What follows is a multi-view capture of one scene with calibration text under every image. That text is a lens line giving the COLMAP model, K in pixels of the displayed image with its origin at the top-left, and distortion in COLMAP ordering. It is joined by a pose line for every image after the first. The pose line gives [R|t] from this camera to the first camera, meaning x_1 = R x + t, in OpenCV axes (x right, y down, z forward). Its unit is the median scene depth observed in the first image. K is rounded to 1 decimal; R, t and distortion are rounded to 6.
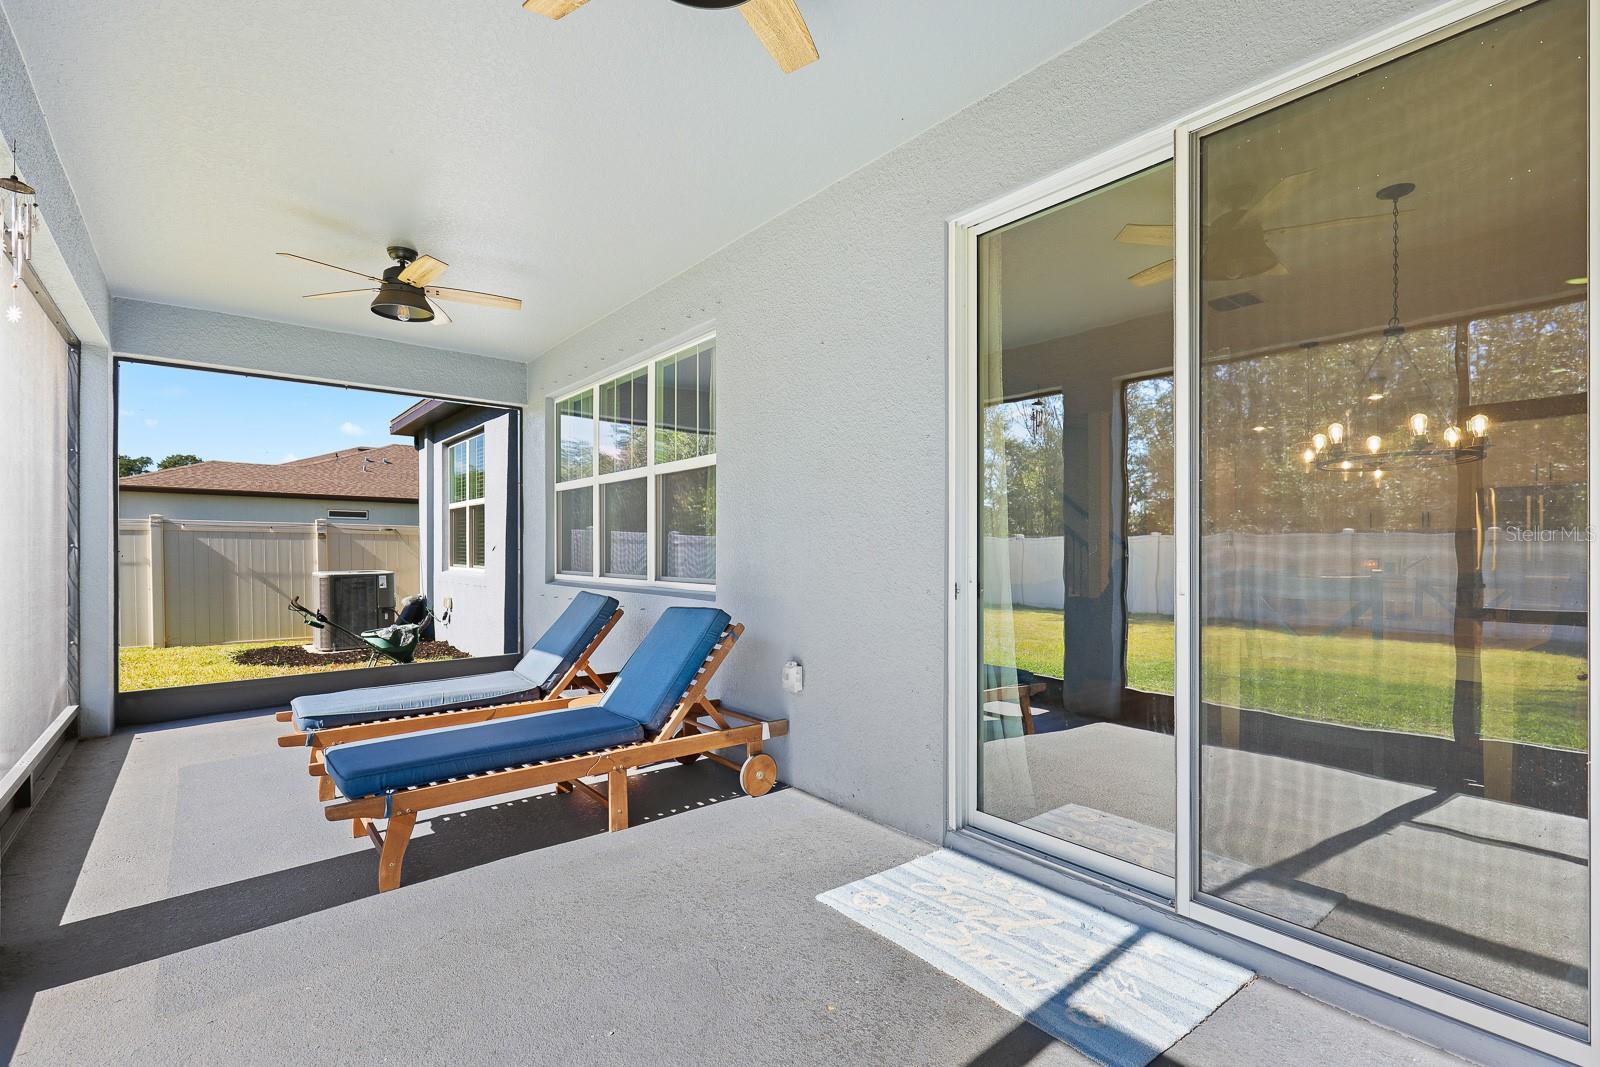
lens RADIAL K [[756.1, 0, 801.3], [0, 756.1, 548.0], [0, 0, 1]] dist [0.006369, 0.001415]
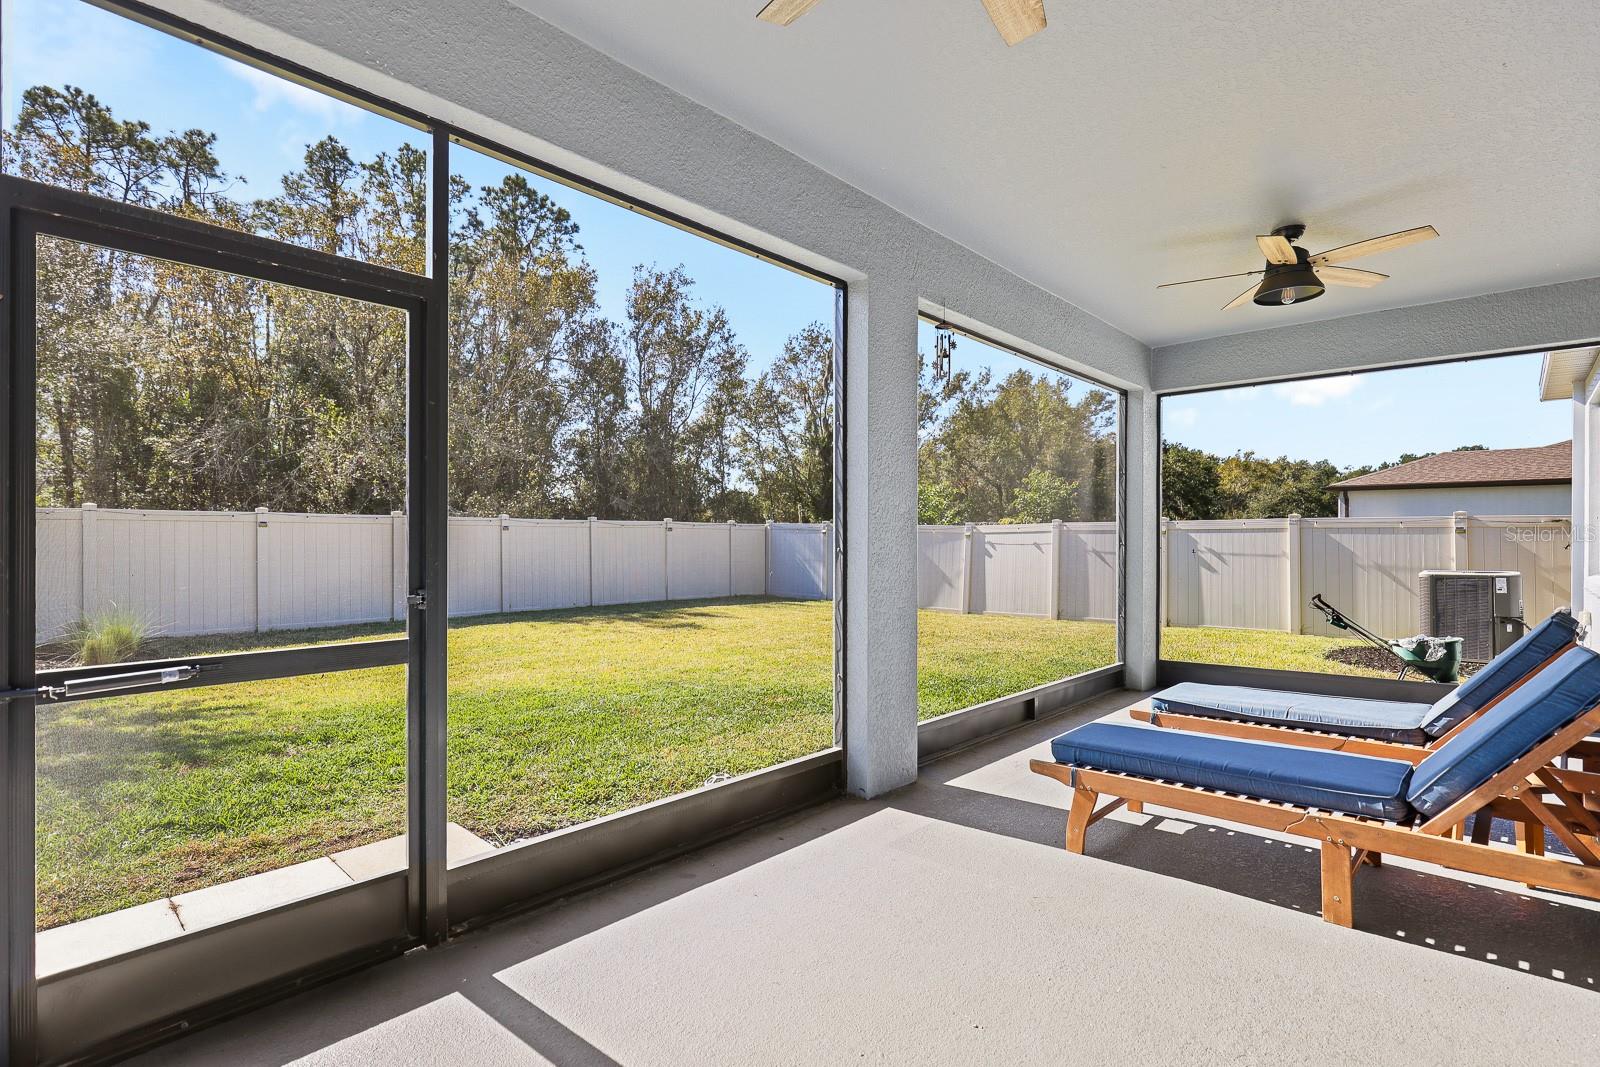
lens RADIAL K [[756.1, 0, 795.0], [0, 756.1, 541.8], [0, 0, 1]] dist [0.006369, 0.001415]
pose [[0.154631, -0.003641, -0.987966, 0.304628], [0.002587, 0.999991, -0.003281, -0.003987], [0.987969, -0.002049, 0.154639, 0.252407]]
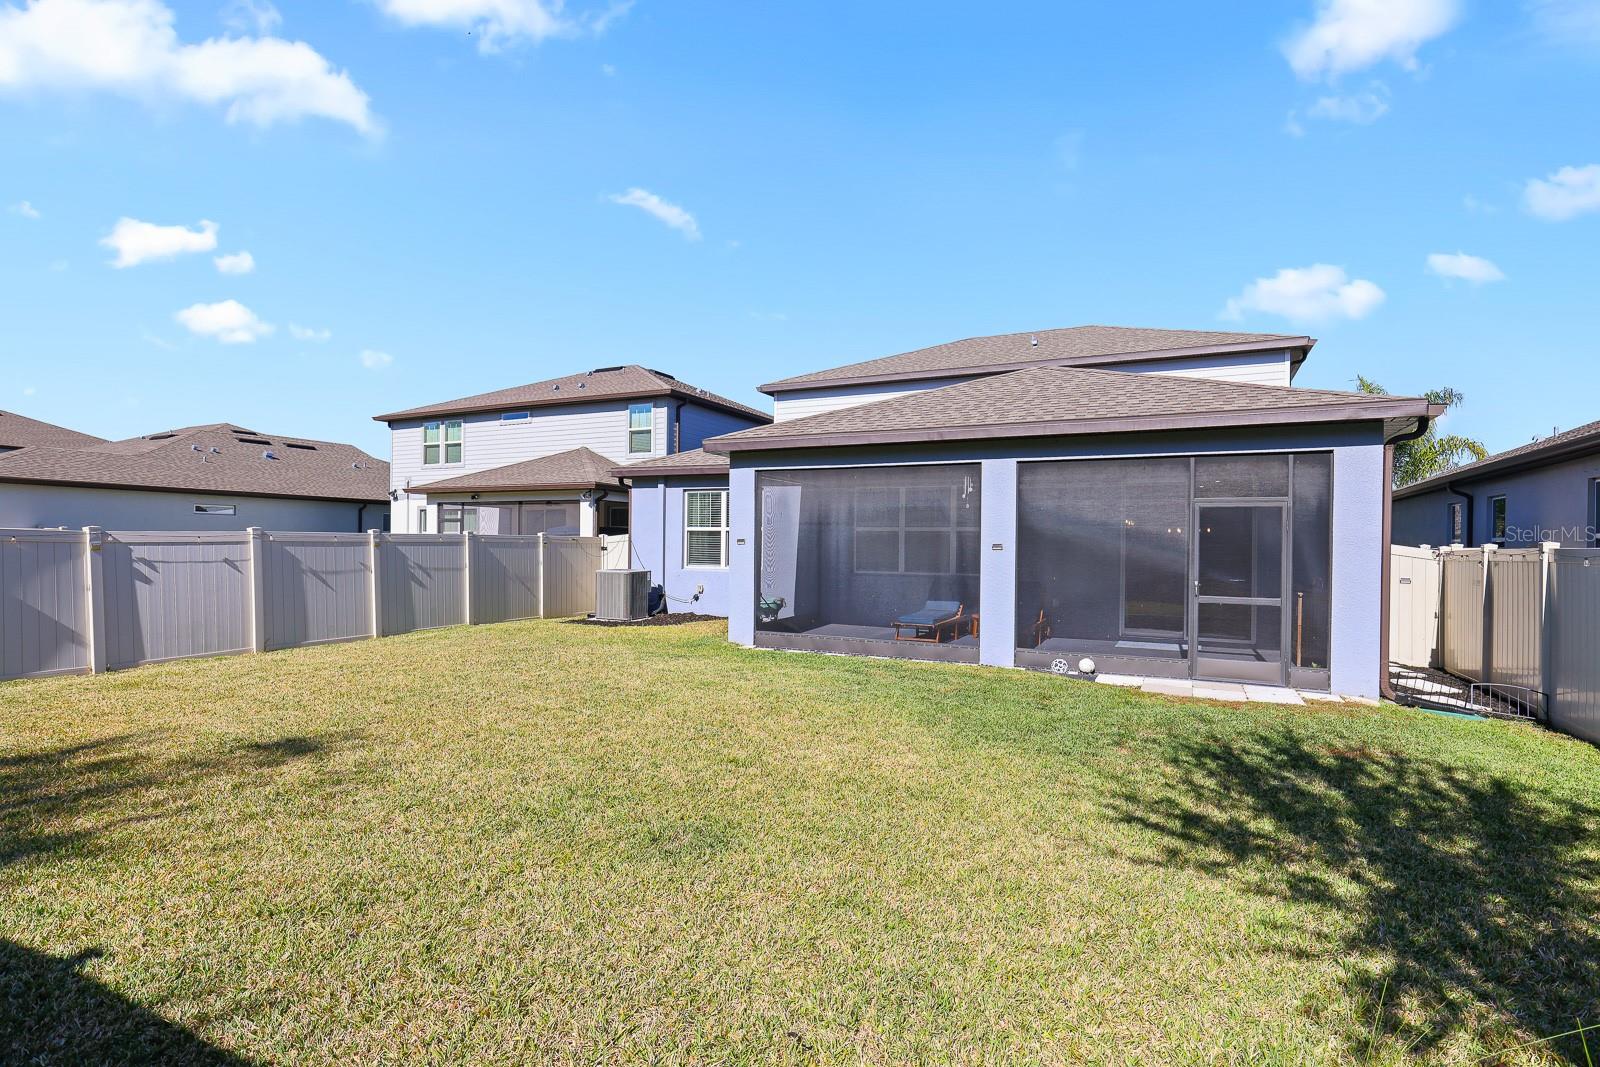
lens RADIAL K [[775.5, 0, 797.7], [0, 775.5, 545.5], [0, 0, 1]] dist [0.003967, 0.000423]
pose [[0.907078, 0.006804, 0.420907, -2.091475], [-0.009795, 0.999940, 0.004945, -0.079443], [-0.420848, -0.008609, 0.907090, -1.310551]]
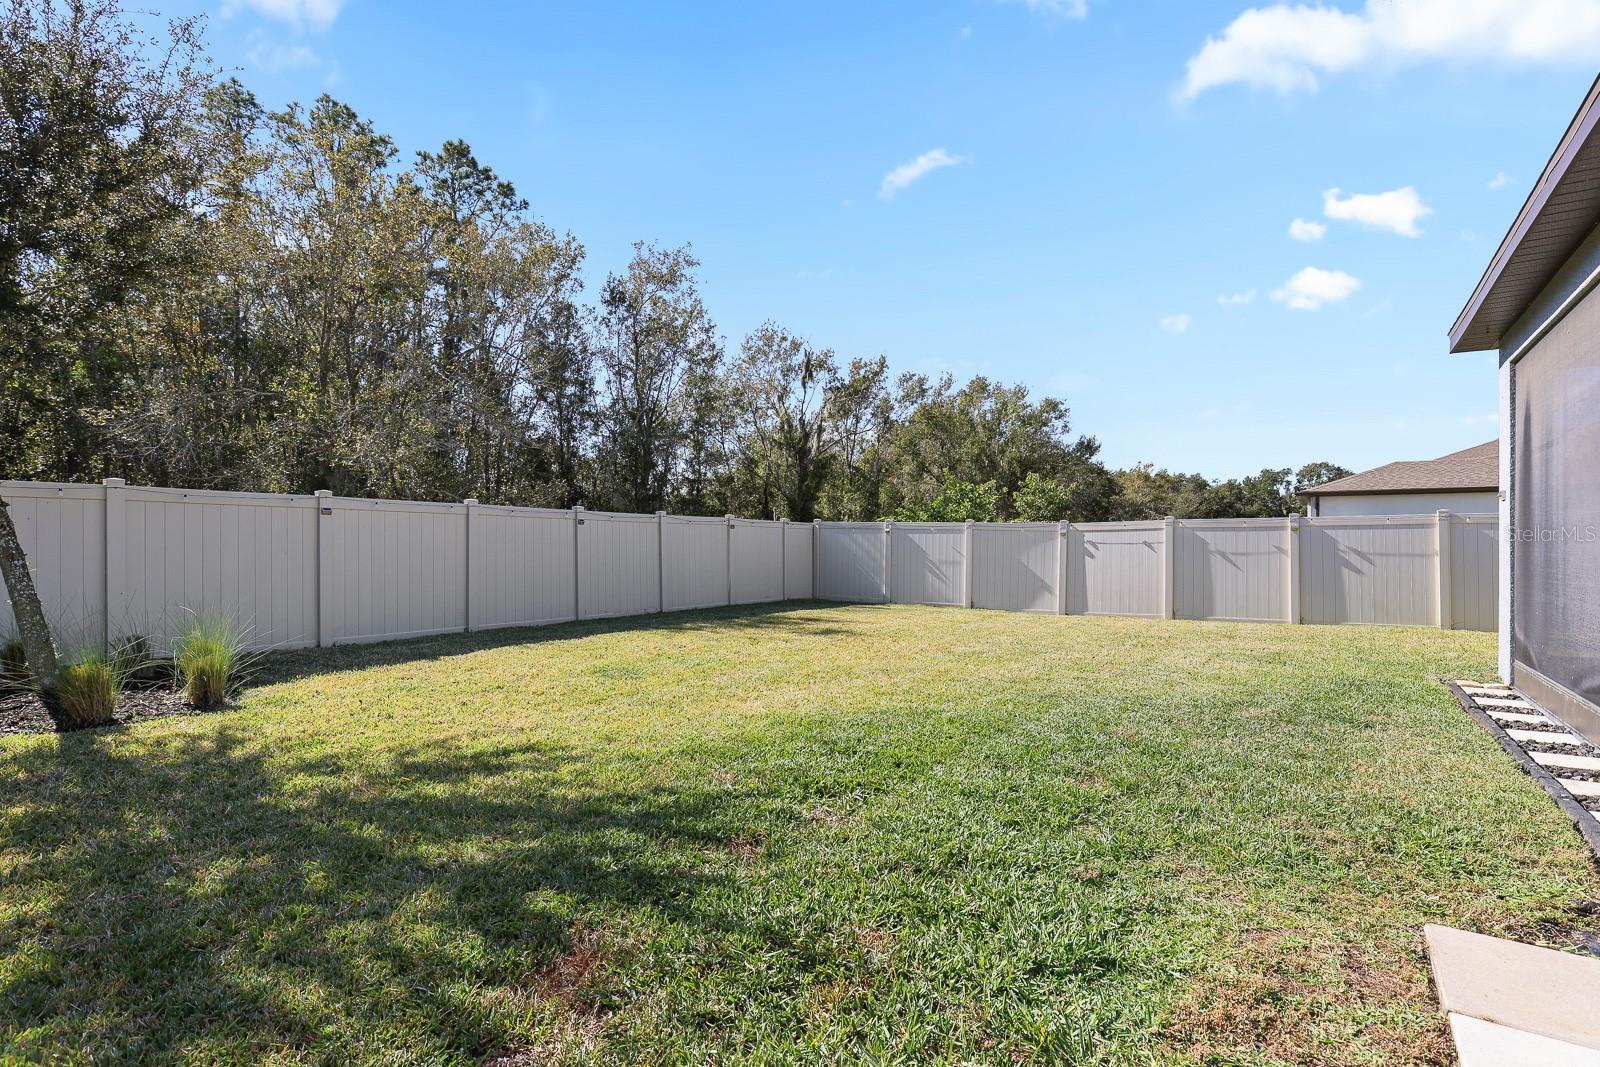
lens RADIAL K [[756.1, 0, 811.4], [0, 756.1, 548.4], [0, 0, 1]] dist [0.006369, 0.001415]
pose [[0.302987, -0.003679, -0.952987, -0.164144], [0.002033, 0.999993, -0.003215, 0.031248], [0.952992, -0.000963, 0.302993, -0.489599]]
